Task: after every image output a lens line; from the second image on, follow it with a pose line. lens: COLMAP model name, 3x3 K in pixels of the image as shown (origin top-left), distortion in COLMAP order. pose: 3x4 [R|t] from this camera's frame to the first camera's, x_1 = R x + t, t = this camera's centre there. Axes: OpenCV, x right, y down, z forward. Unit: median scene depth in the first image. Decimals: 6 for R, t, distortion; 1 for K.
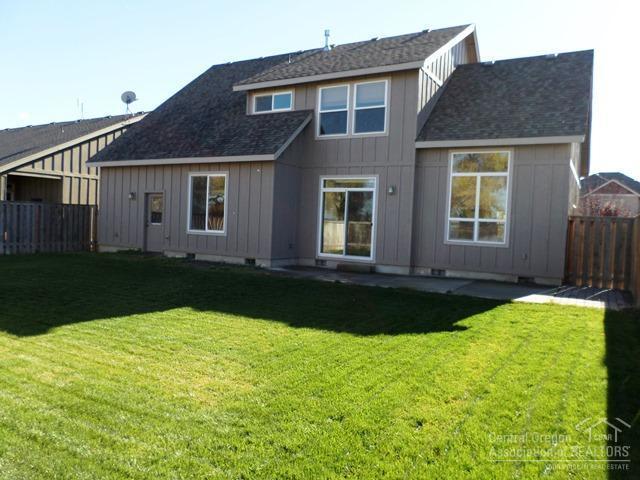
lens RADIAL K [[483.4, 0, 320.9], [0, 483.4, 239.9], [0, 0, 1]] dist [-0.022656, -0.001864]
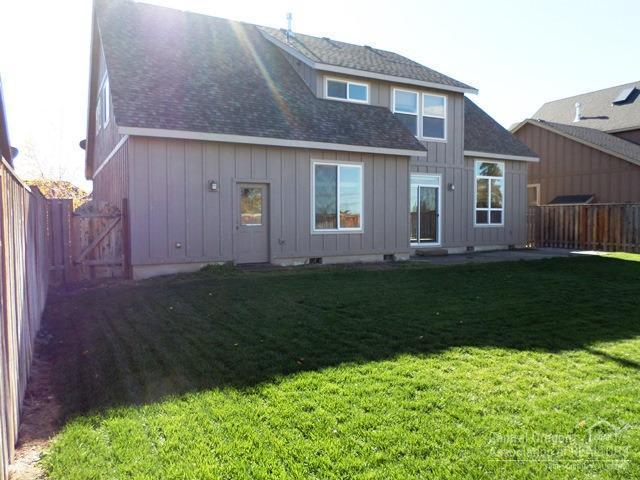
lens RADIAL K [[483.4, 0, 320.9], [0, 483.4, 239.5], [0, 0, 1]] dist [-0.022656, -0.001864]
pose [[0.529392, -0.076648, 0.844908, -1.060086], [0.053673, 0.996941, 0.056810, -0.054991], [-0.846678, 0.015274, 0.531887, 0.602965]]
